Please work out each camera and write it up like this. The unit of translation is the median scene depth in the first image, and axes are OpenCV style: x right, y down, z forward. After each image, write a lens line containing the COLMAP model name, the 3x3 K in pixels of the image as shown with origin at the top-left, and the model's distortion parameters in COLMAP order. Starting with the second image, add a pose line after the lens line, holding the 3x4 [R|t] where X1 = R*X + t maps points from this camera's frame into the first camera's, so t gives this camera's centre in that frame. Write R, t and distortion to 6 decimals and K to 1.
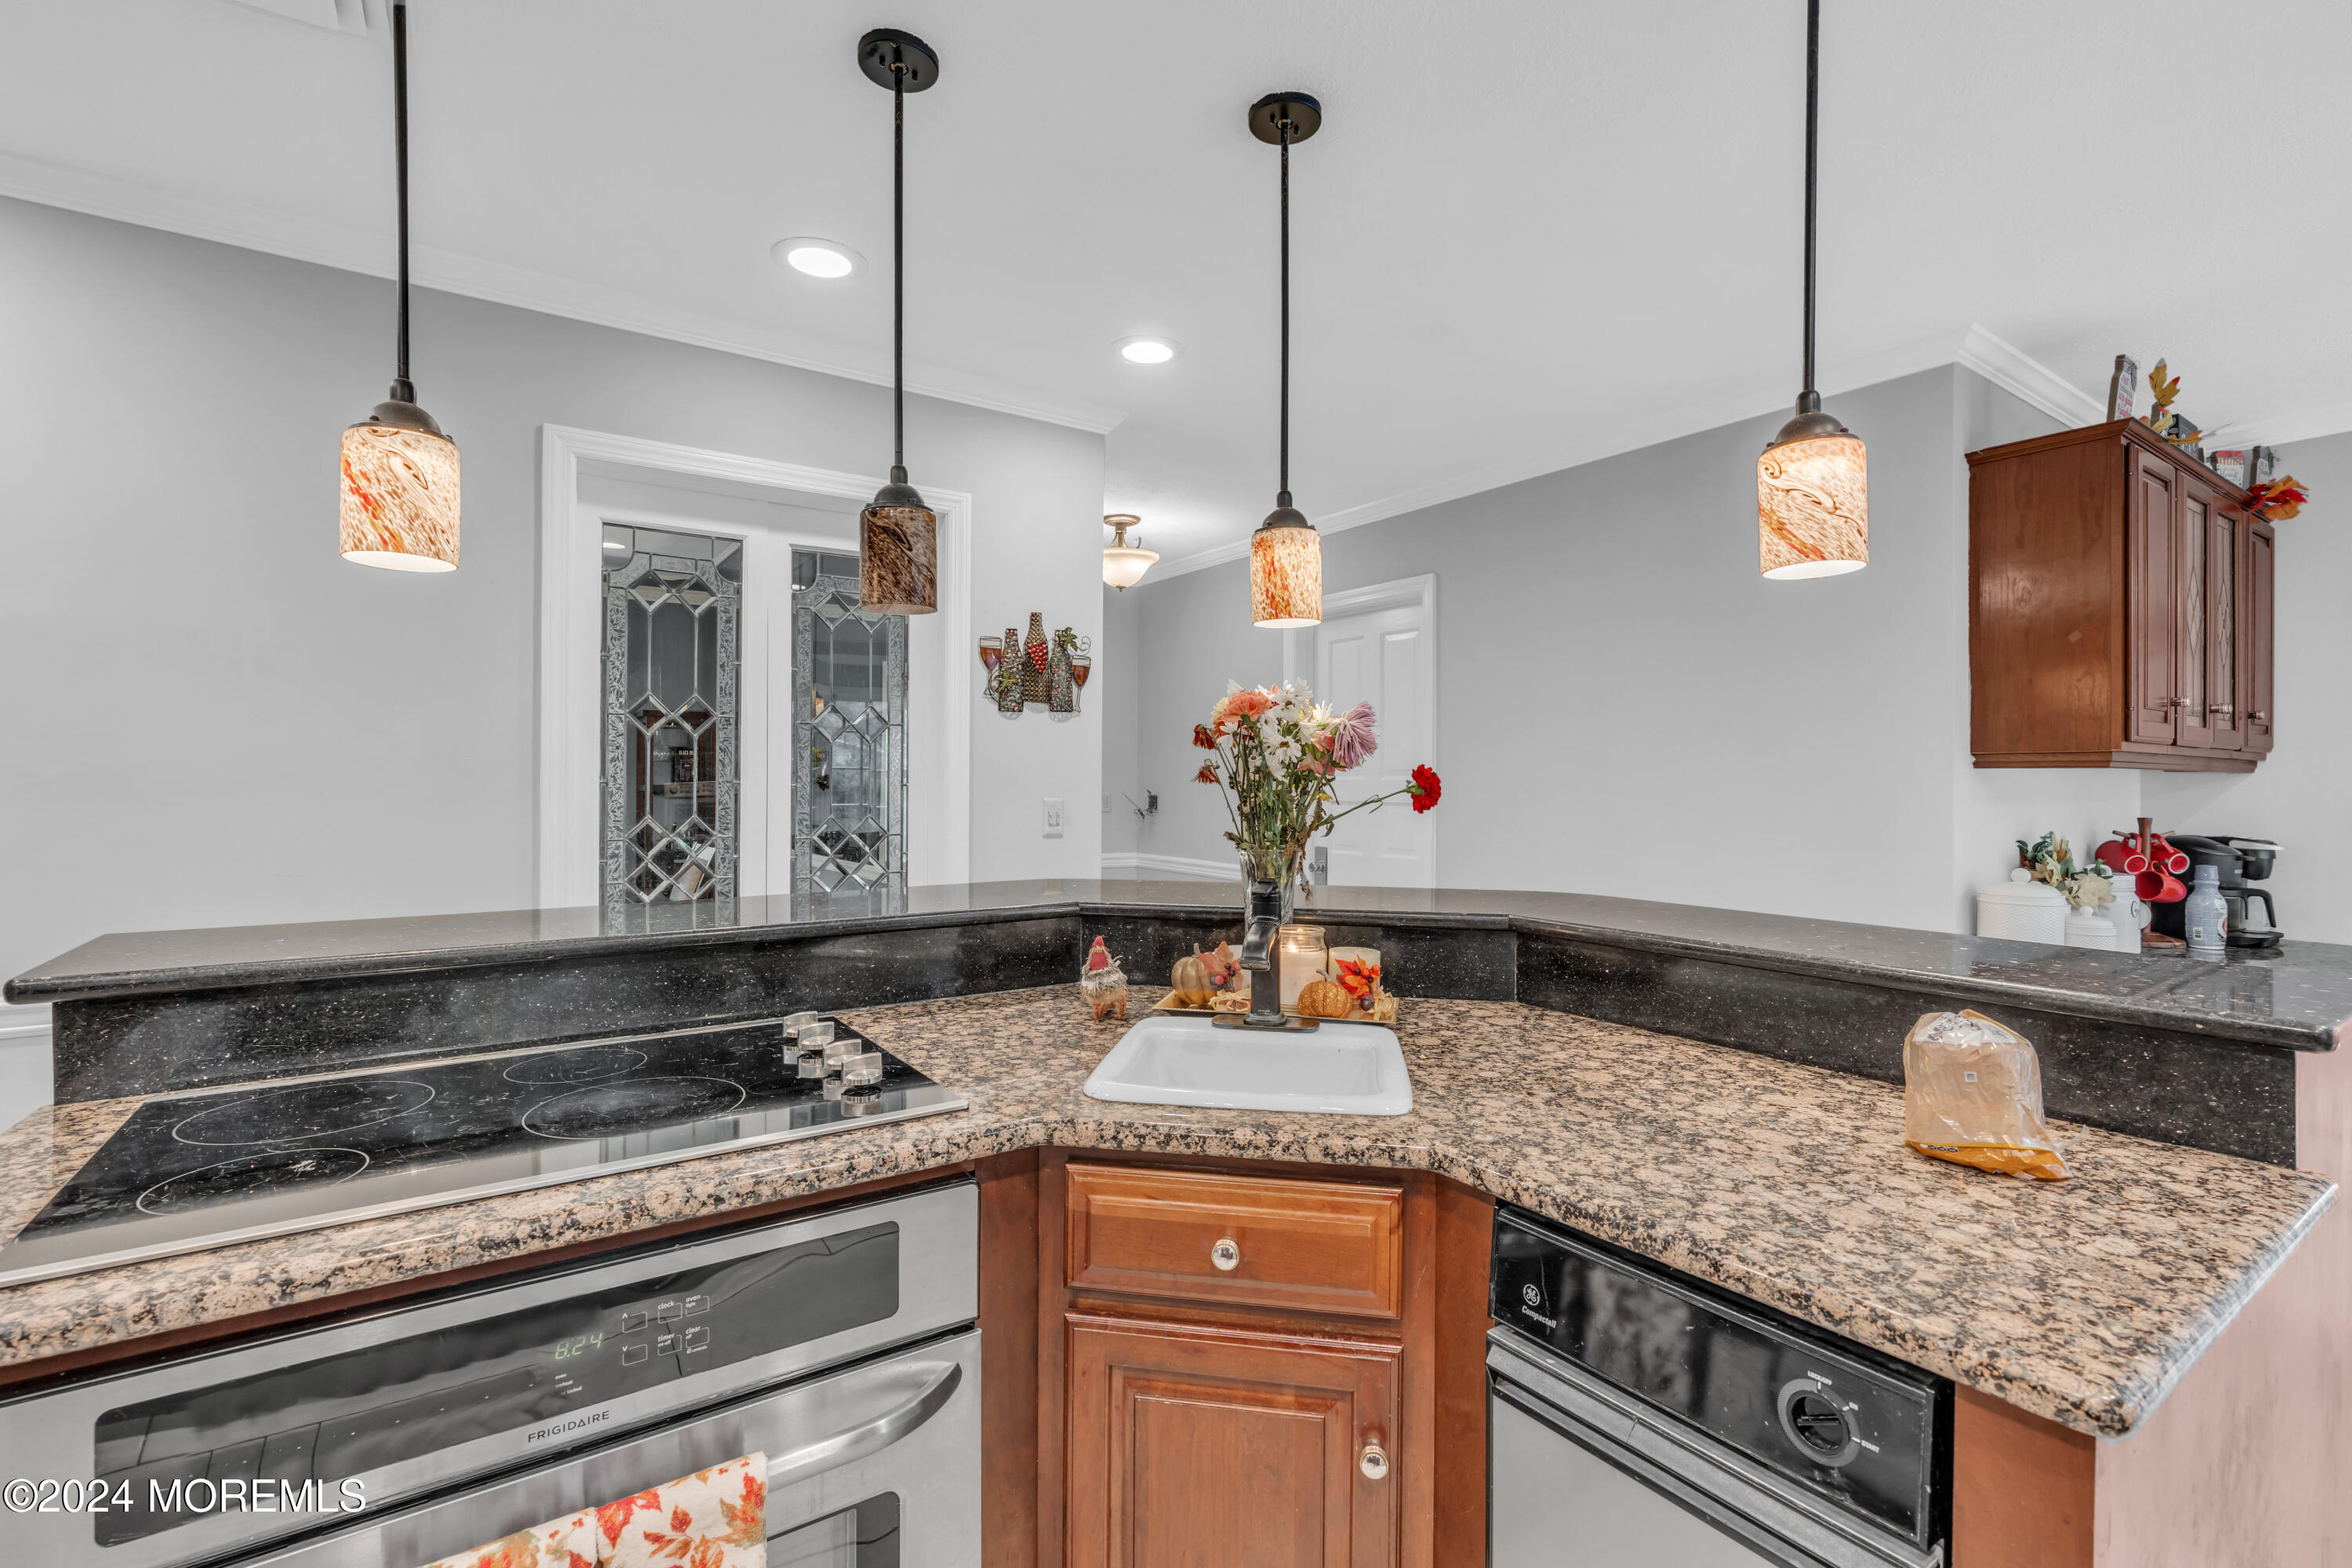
lens RADIAL K [[1058.7, 0, 1169.0], [0, 1058.7, 785.8], [0, 0, 1]] dist [-0.003852, 0.000022]
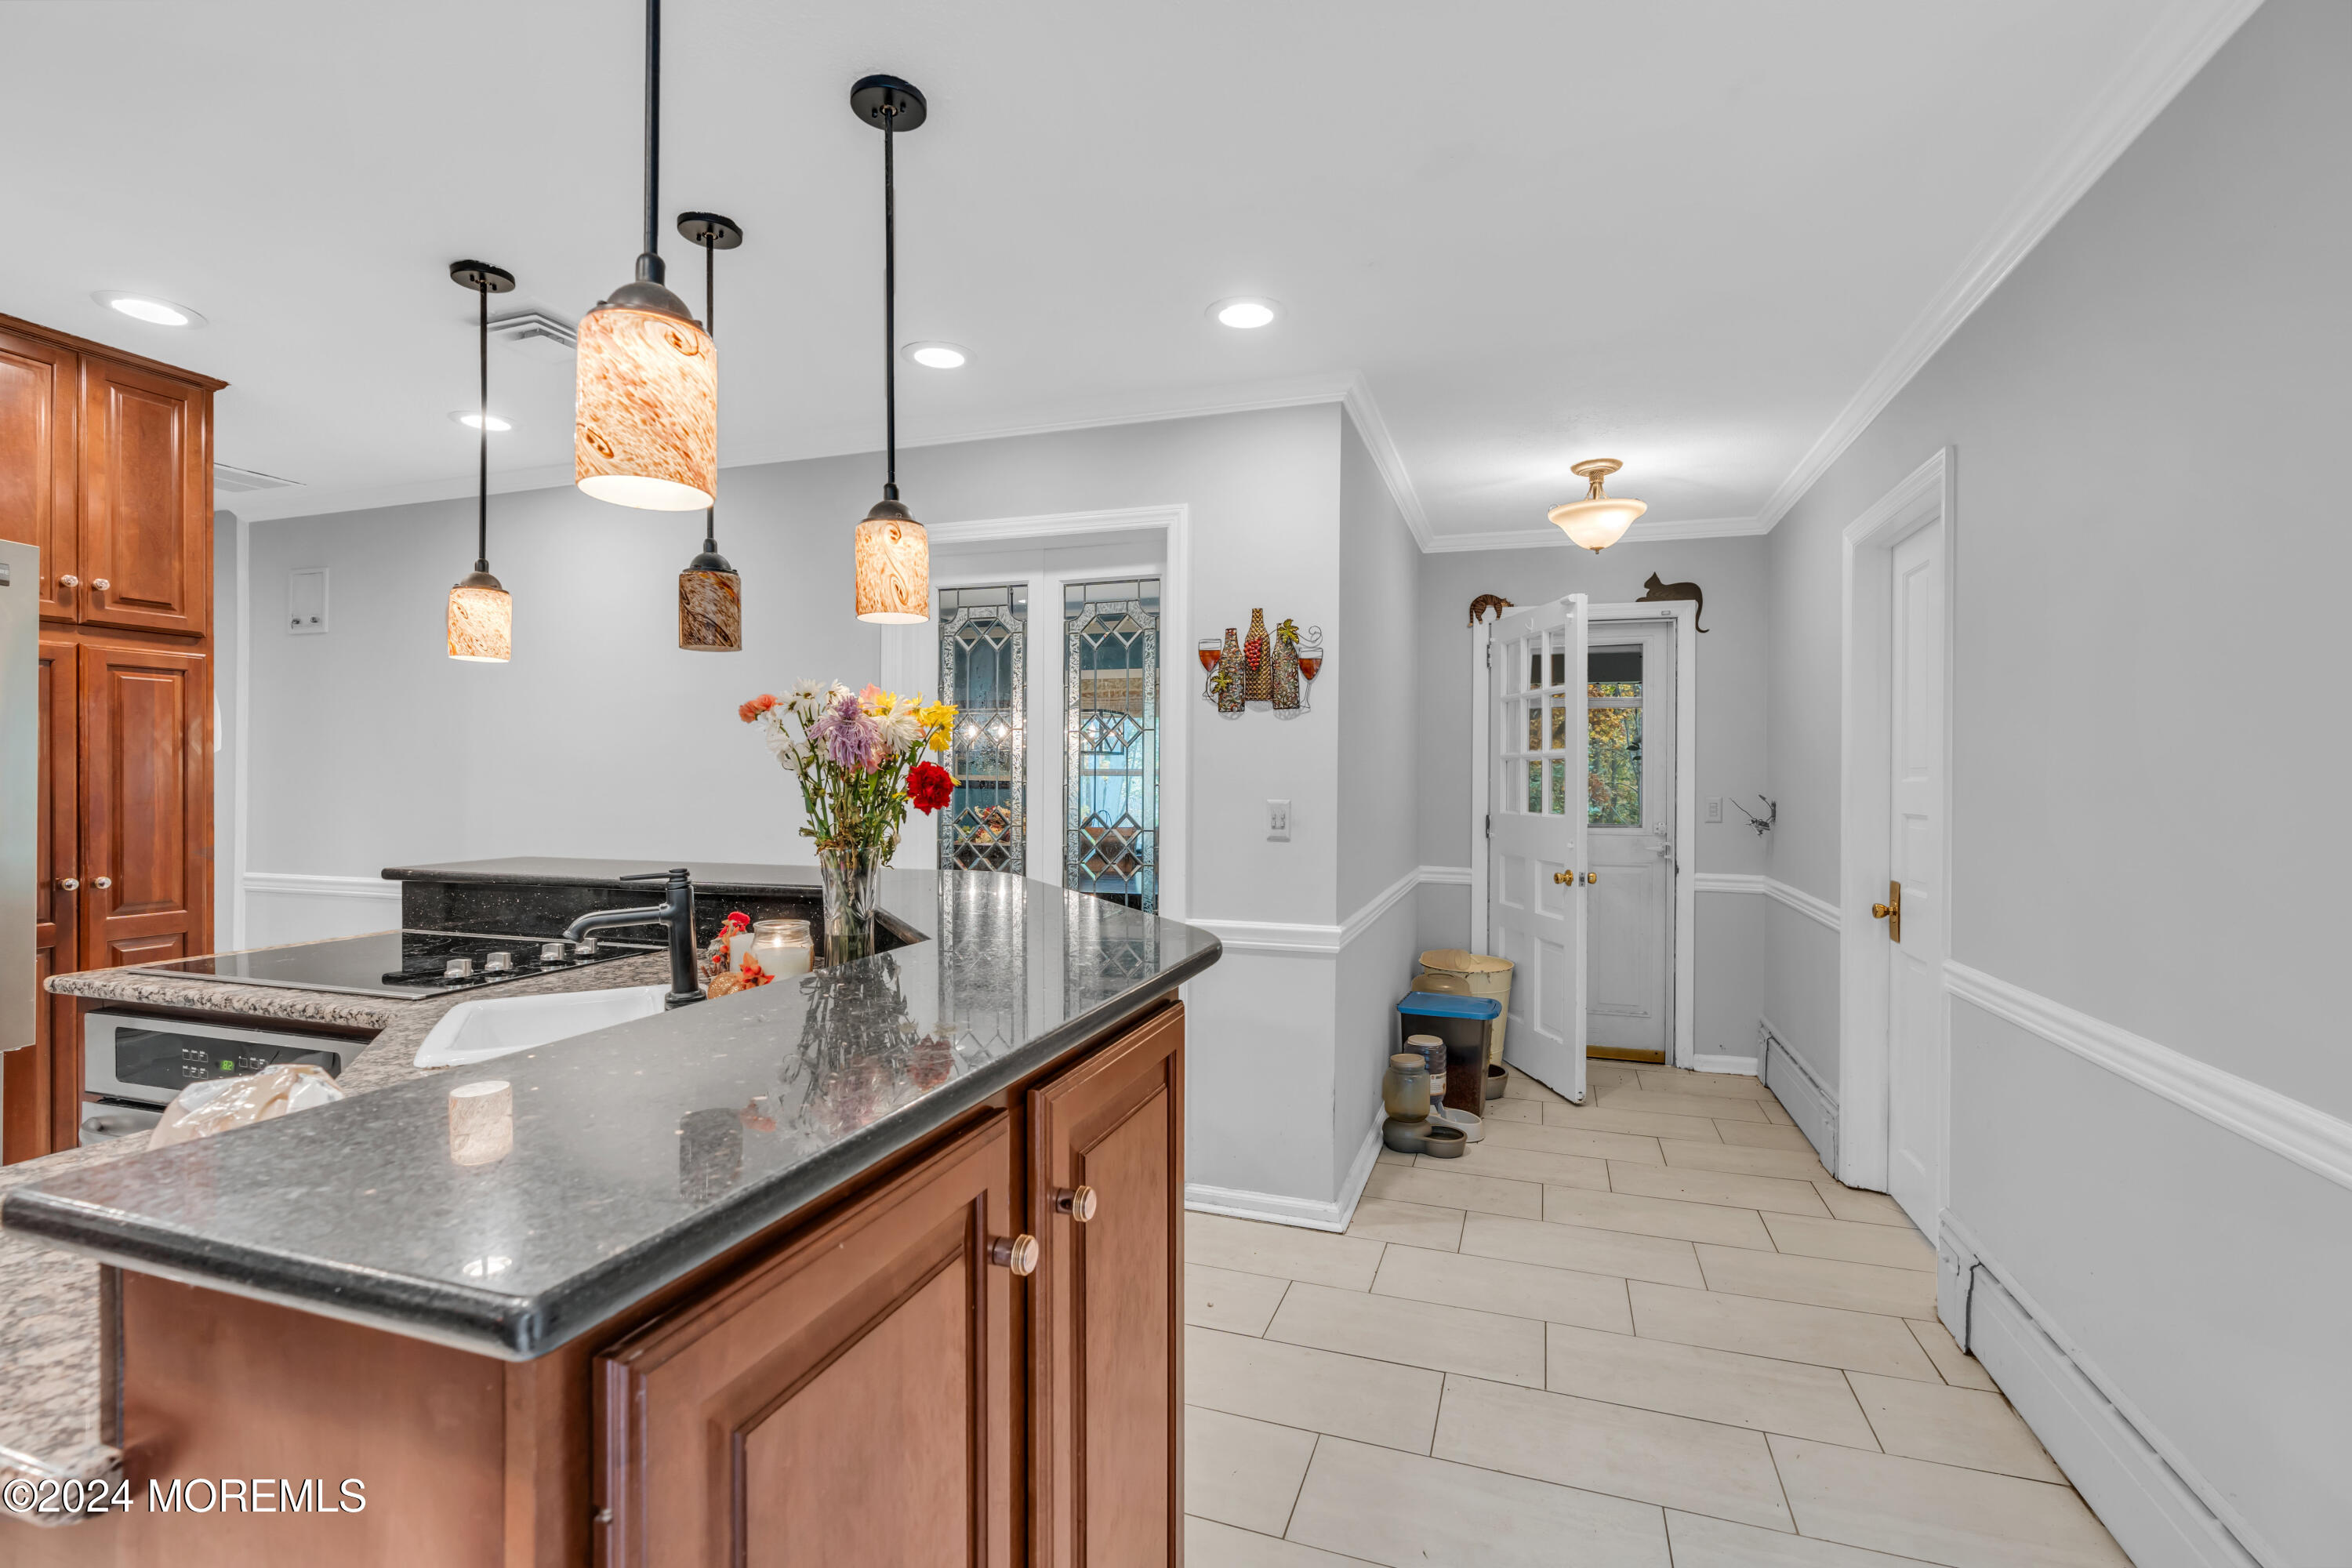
lens RADIAL K [[1058.7, 0, 1174.6], [0, 1058.7, 774.0], [0, 0, 1]] dist [-0.003852, 0.000022]
pose [[0.605646, -0.002101, -0.795731, 0.612964], [-0.007384, 0.999939, -0.008260, -0.002772], [0.795700, 0.010878, 0.605593, 0.356434]]
